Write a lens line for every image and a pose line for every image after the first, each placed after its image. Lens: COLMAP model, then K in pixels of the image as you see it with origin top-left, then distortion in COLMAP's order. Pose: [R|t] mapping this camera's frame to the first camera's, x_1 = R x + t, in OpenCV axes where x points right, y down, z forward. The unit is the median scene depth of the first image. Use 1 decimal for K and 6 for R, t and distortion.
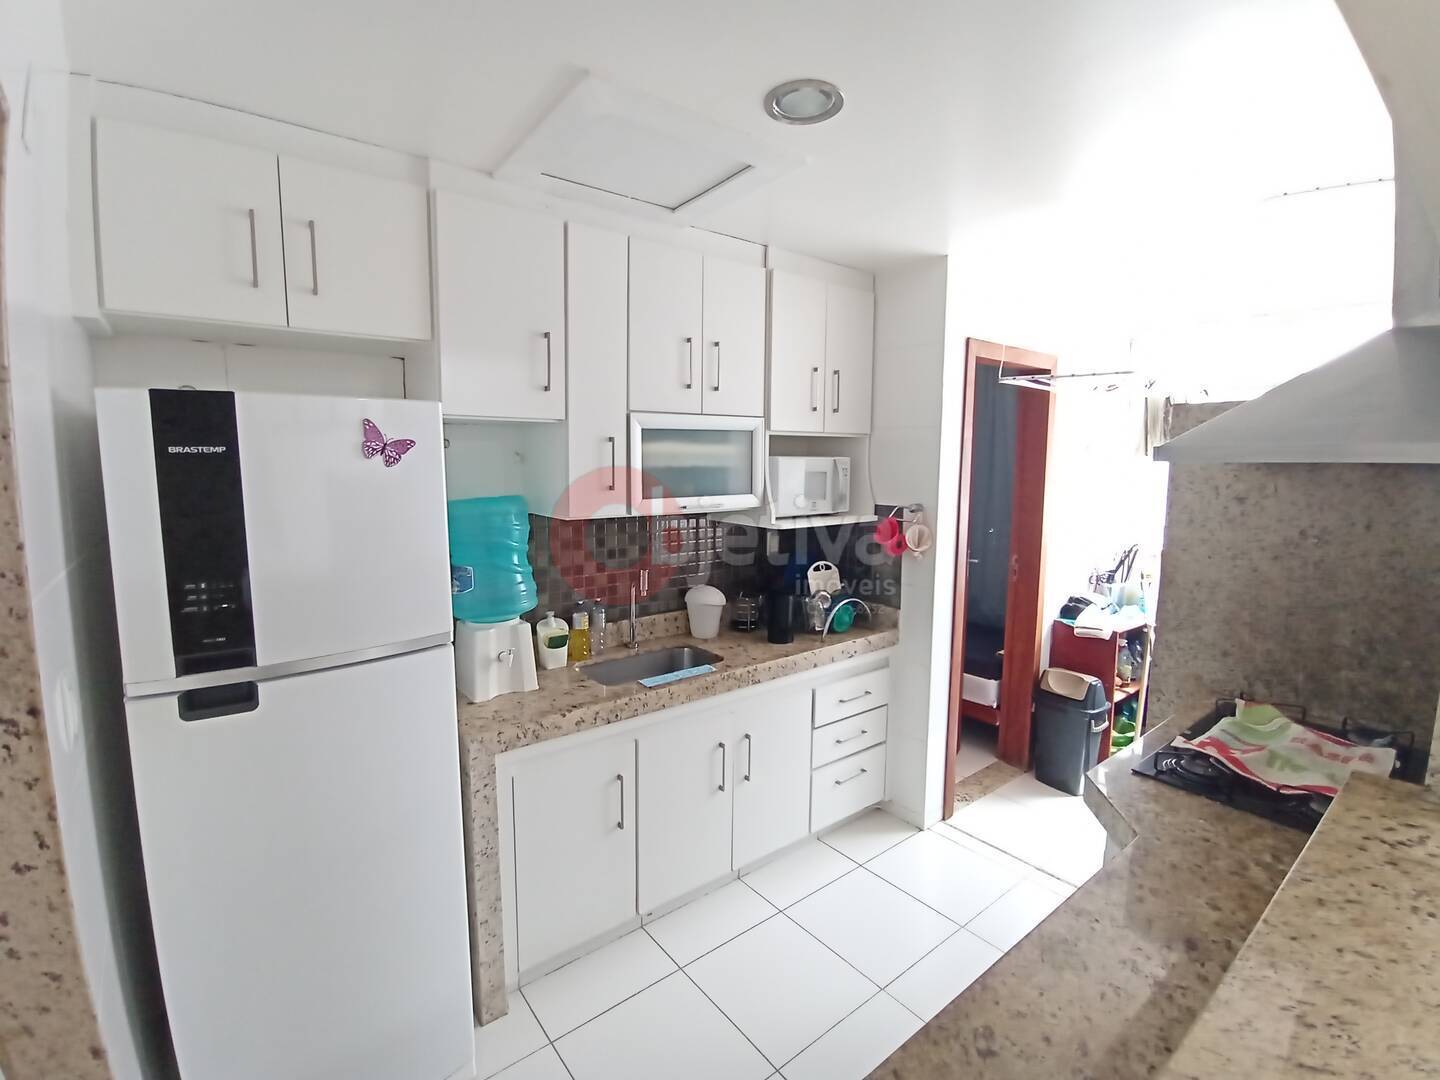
lens RADIAL K [[658.9, 0, 710.9], [0, 658.9, 536.0], [0, 0, 1]] dist [-0.021360, 0.002425]
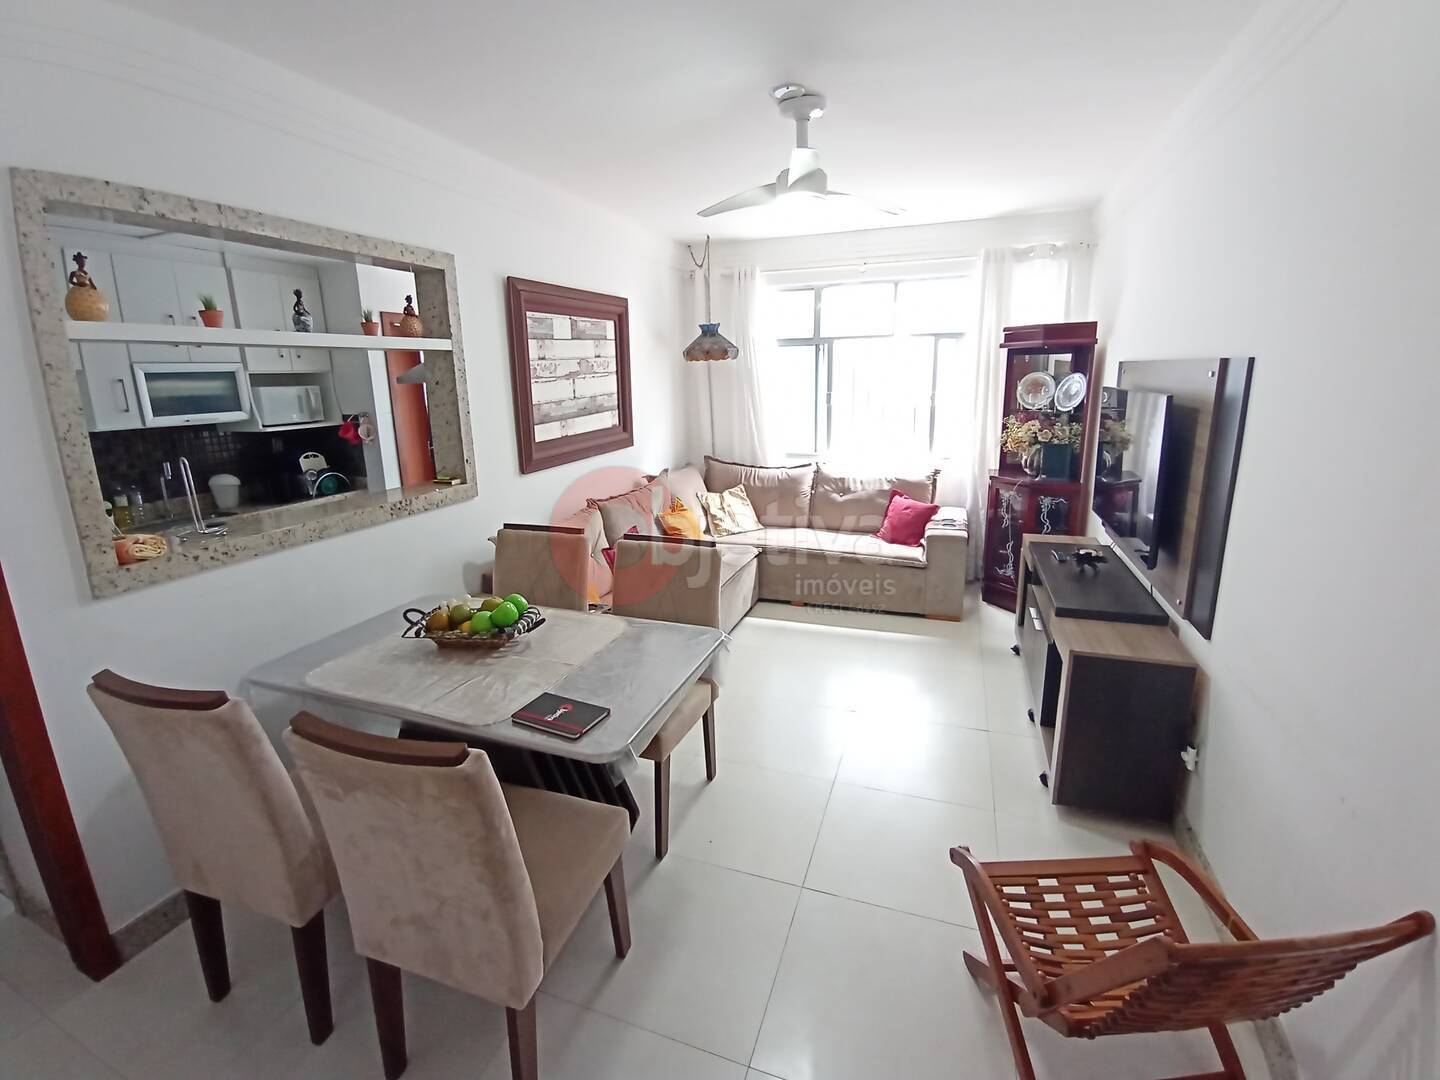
lens RADIAL K [[658.9, 0, 727.9], [0, 658.9, 536.1], [0, 0, 1]] dist [-0.021360, 0.002425]
pose [[0.838117, -0.149040, 0.524735, 0.174262], [0.087924, 0.986283, 0.139700, 0.118119], [-0.538357, -0.070948, 0.839725, -0.987709]]
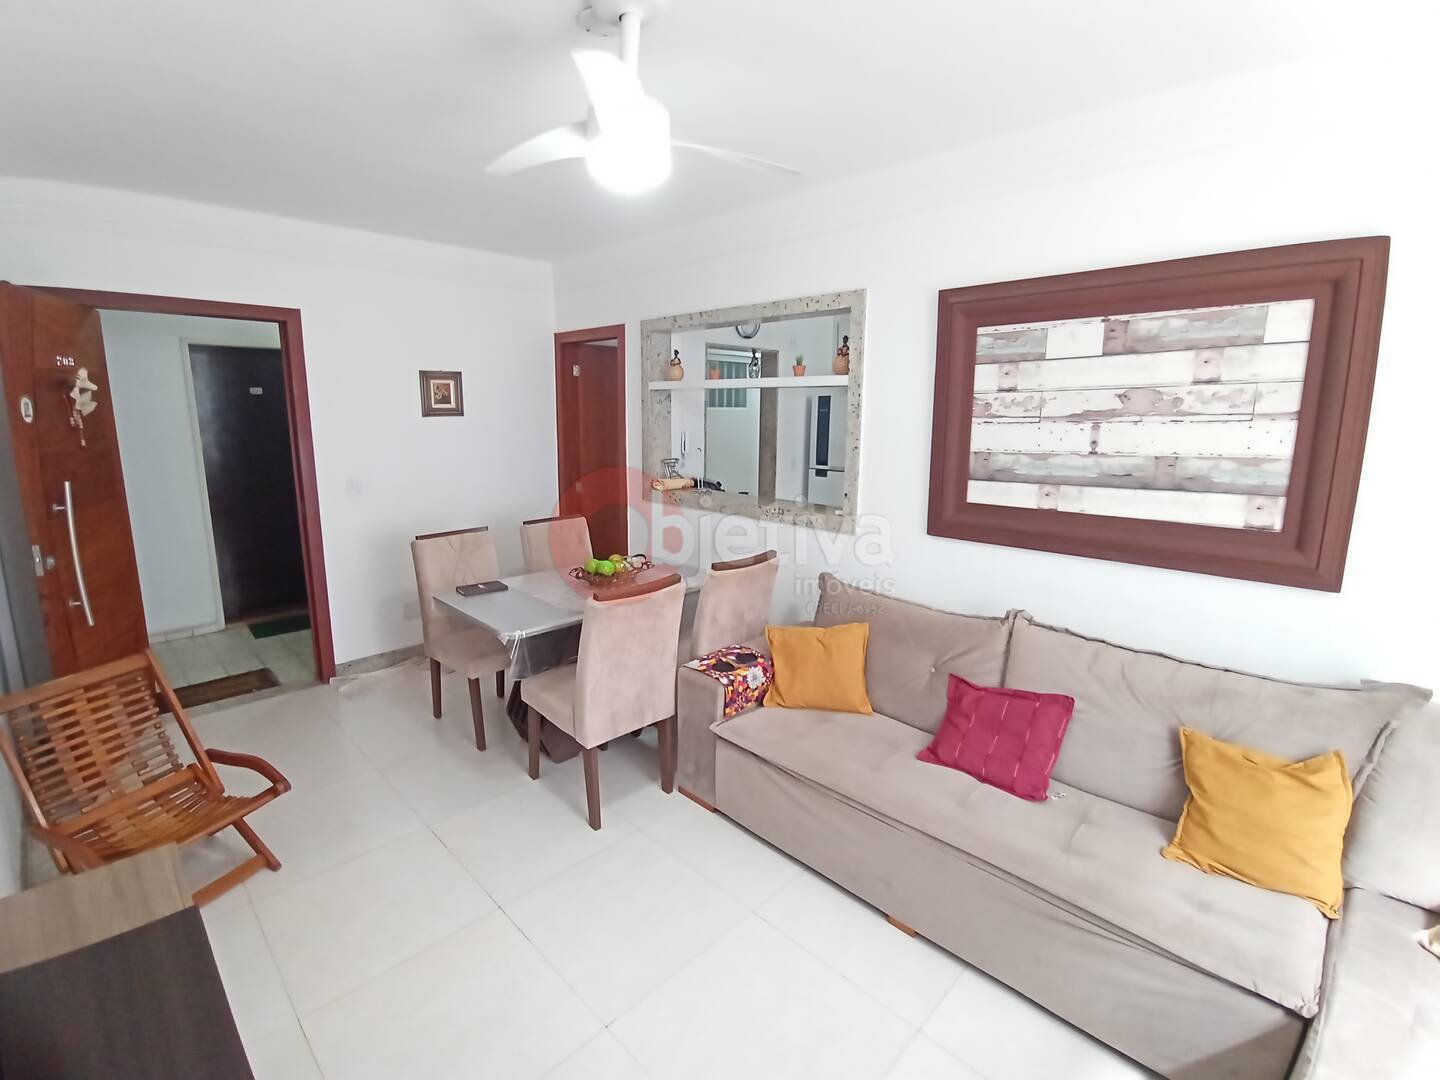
lens RADIAL K [[658.9, 0, 720.1], [0, 658.9, 530.0], [0, 0, 1]] dist [-0.021360, 0.002425]
pose [[0.118278, 0.183976, -0.975789, 1.618877], [-0.126430, 0.977479, 0.168969, -0.005909], [0.984899, 0.103383, 0.138874, -0.075525]]
